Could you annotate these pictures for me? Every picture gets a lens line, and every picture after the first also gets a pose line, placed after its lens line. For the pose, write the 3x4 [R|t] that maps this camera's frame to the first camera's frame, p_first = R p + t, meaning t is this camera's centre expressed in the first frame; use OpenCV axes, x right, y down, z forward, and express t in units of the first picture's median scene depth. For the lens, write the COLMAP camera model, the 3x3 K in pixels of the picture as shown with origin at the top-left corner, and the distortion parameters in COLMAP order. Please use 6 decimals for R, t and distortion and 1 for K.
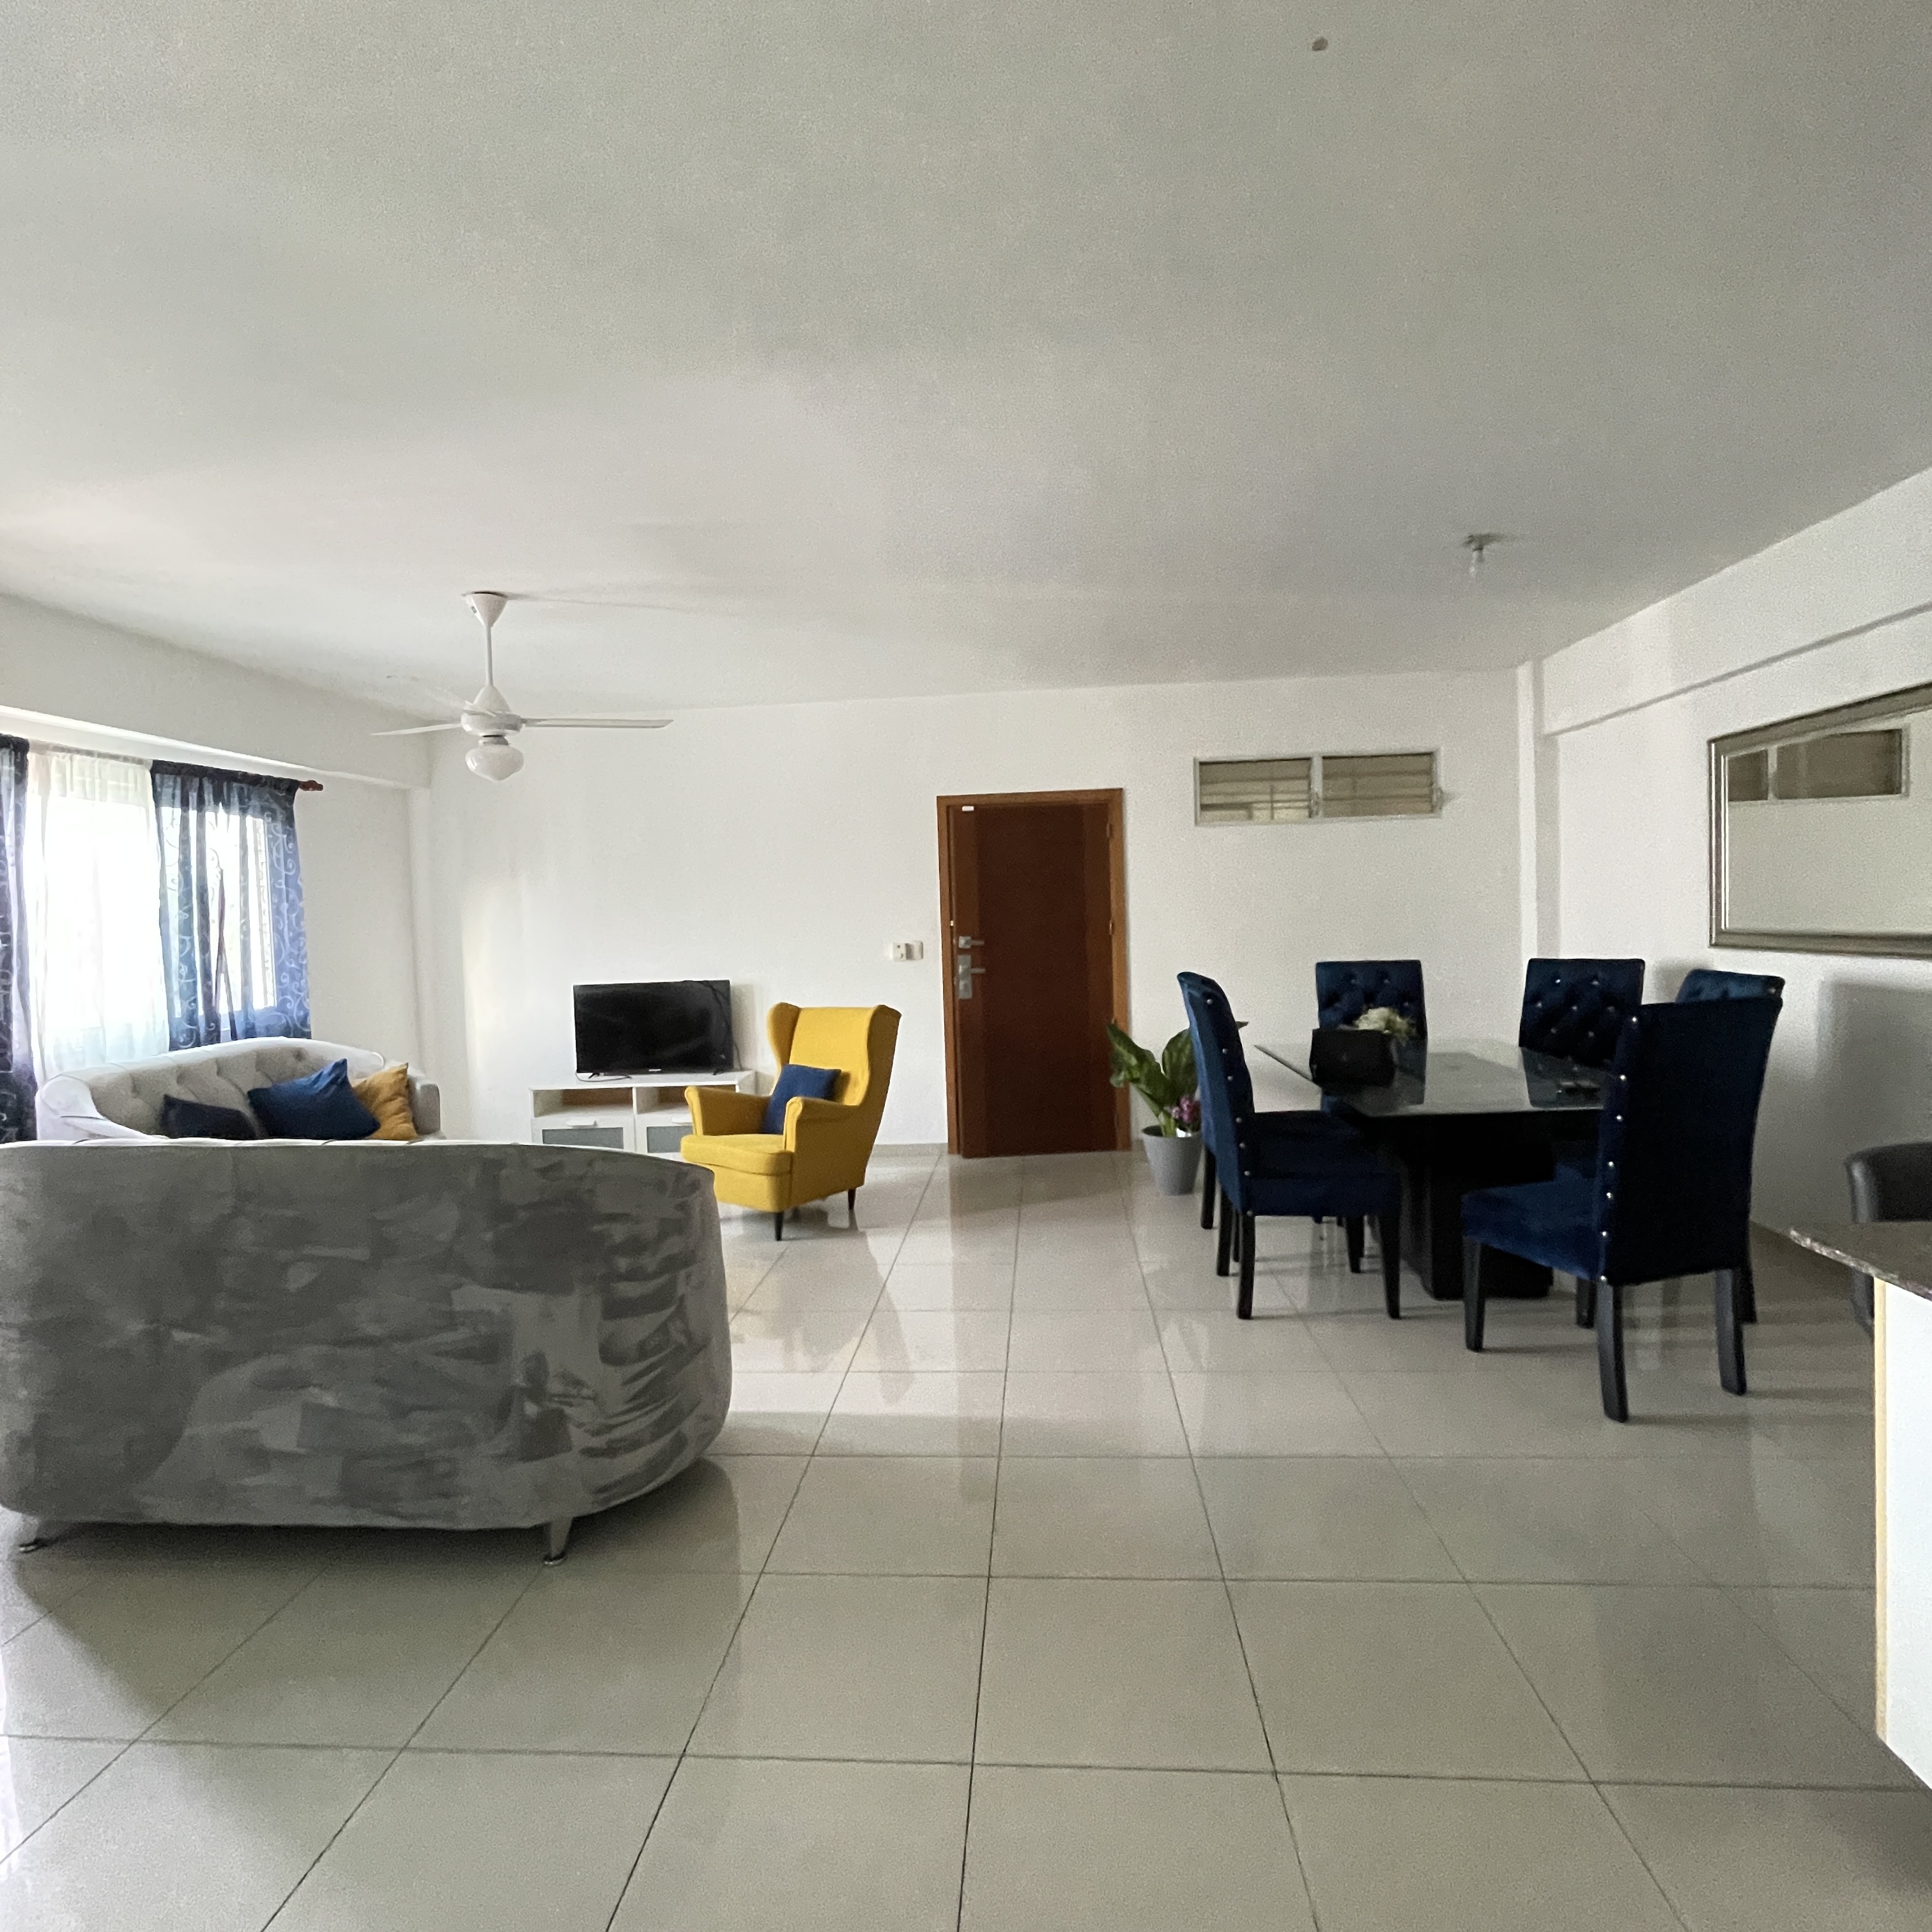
lens RADIAL K [[1039.7, 0, 967.7], [0, 1039.7, 964.9], [0, 0, 1]] dist [-0.005842, 0.001956]
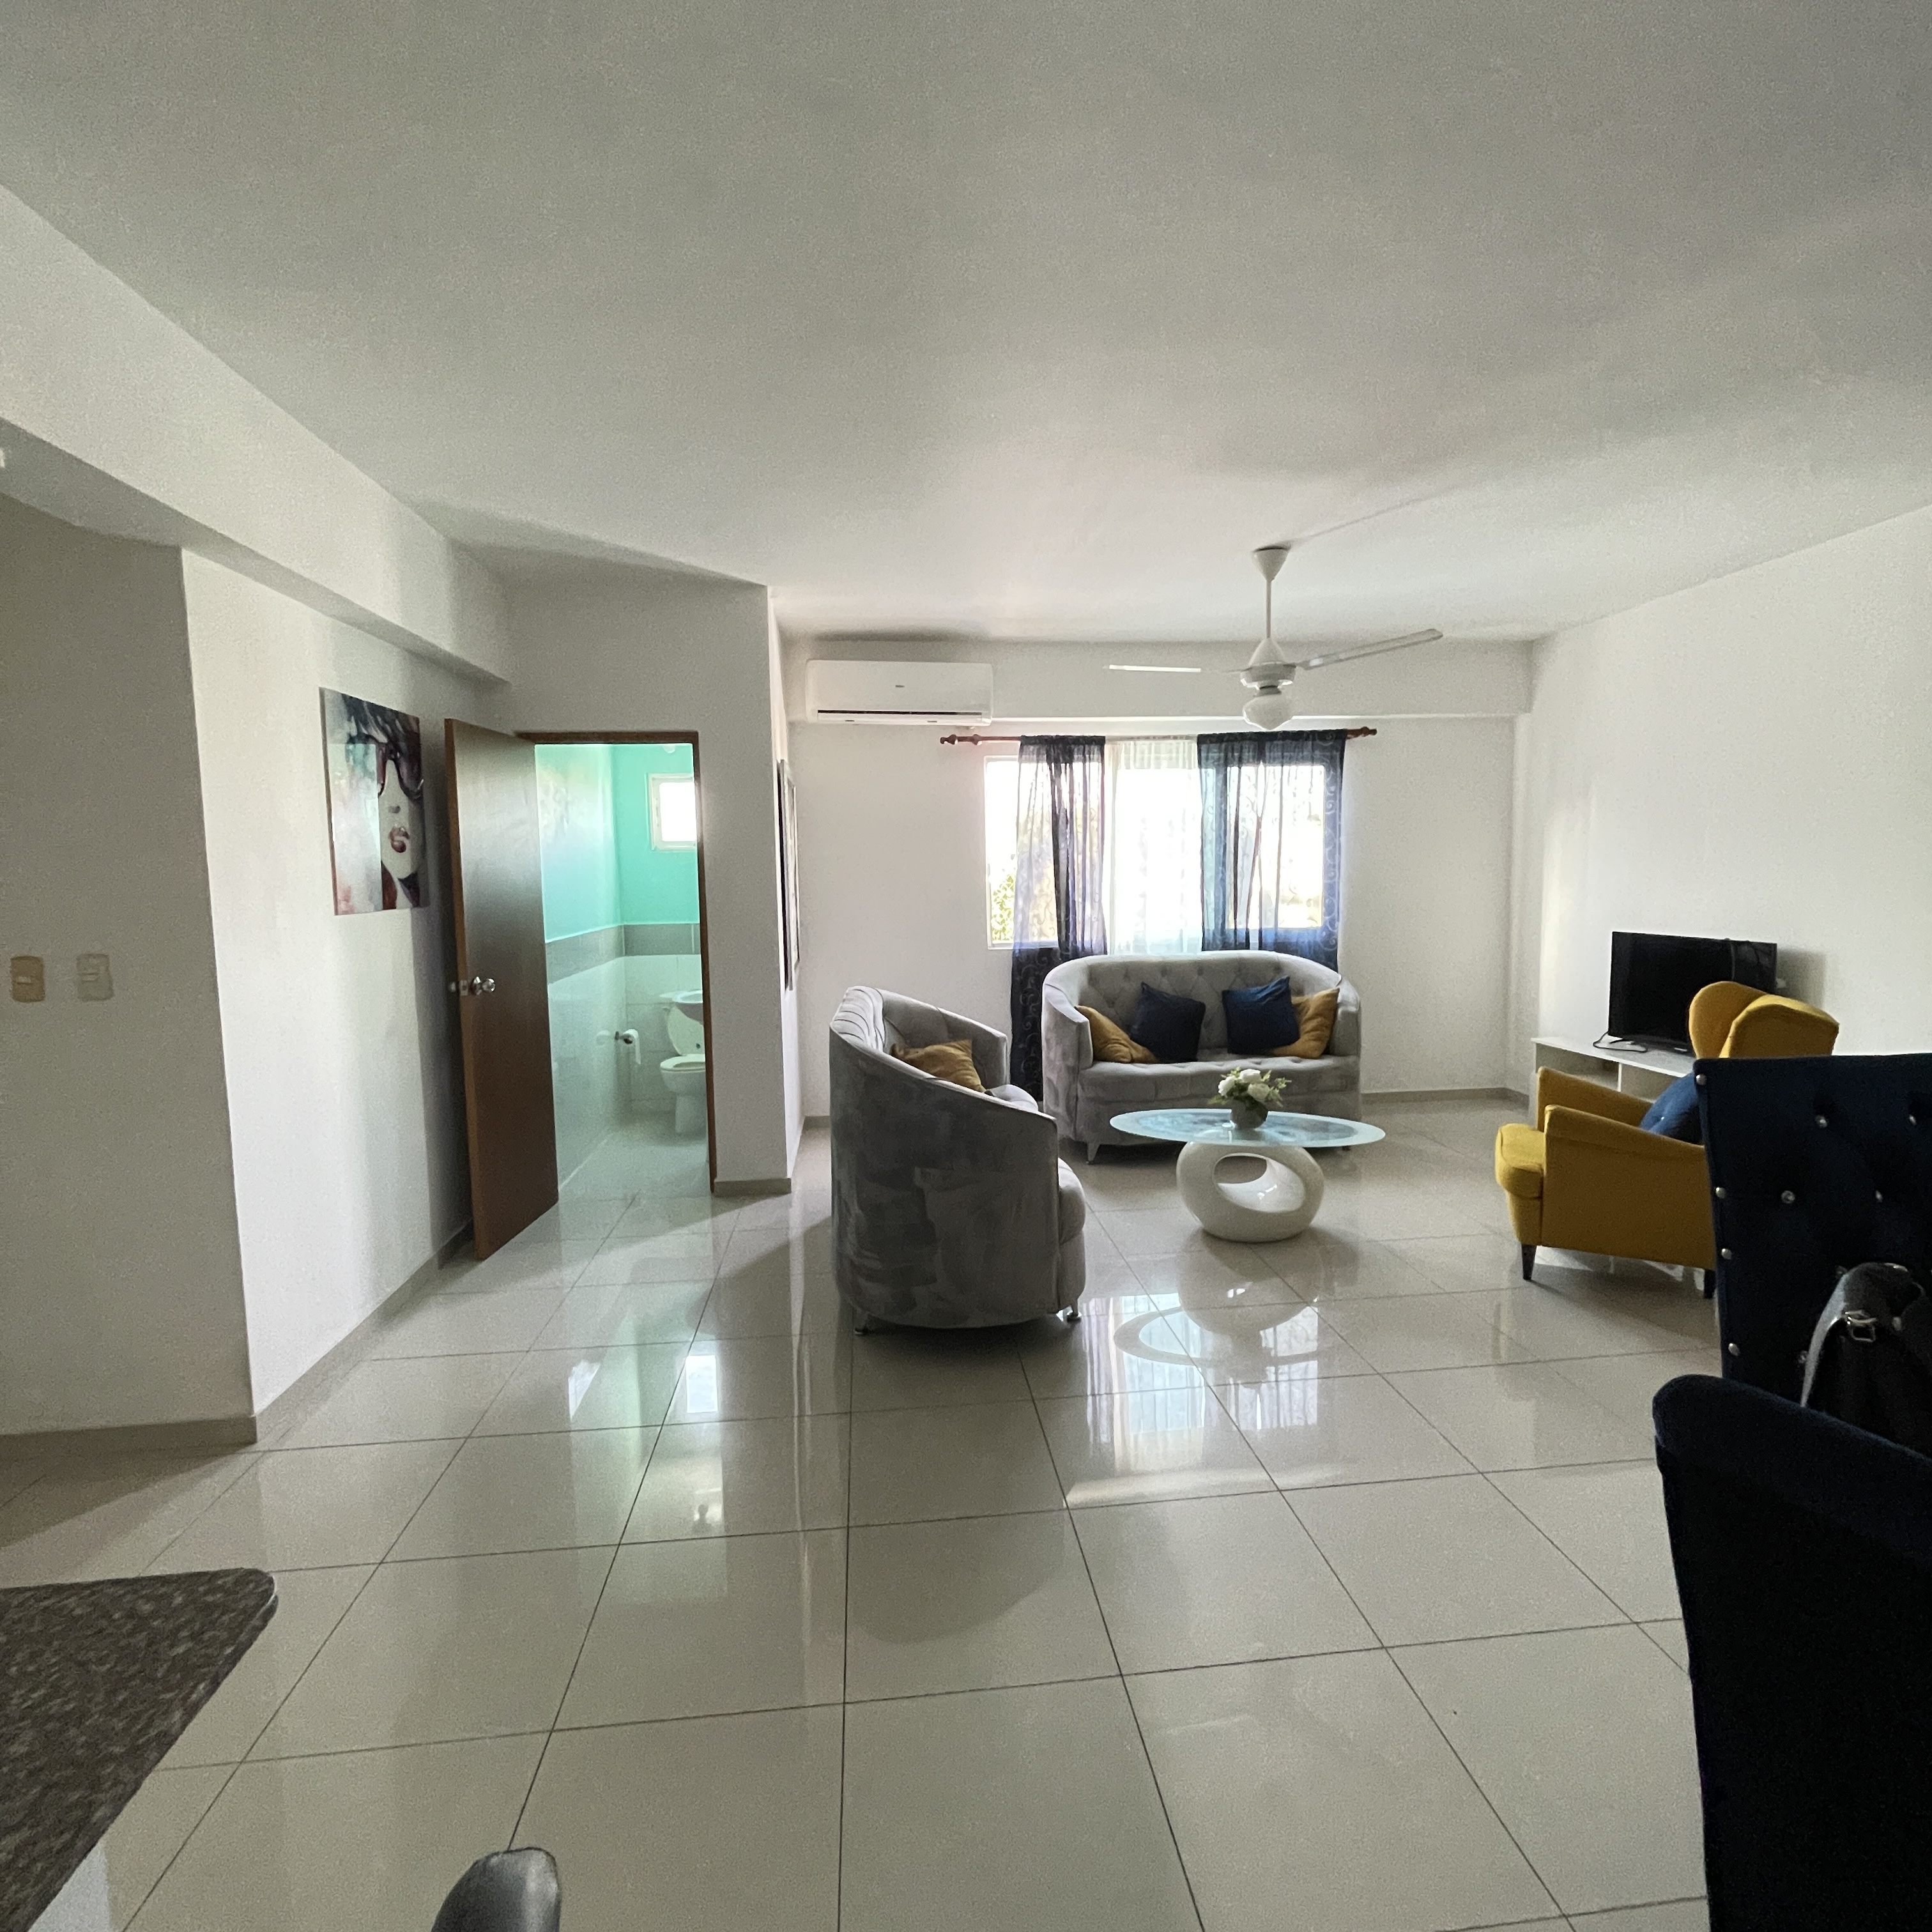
lens RADIAL K [[1039.7, 0, 966.3], [0, 1039.7, 960.3], [0, 0, 1]] dist [-0.005842, 0.001956]
pose [[0.180104, 0.115013, -0.976901, 0.487059], [-0.031407, 0.993307, 0.111155, -0.047333], [0.983146, 0.010662, 0.182510, 0.453804]]
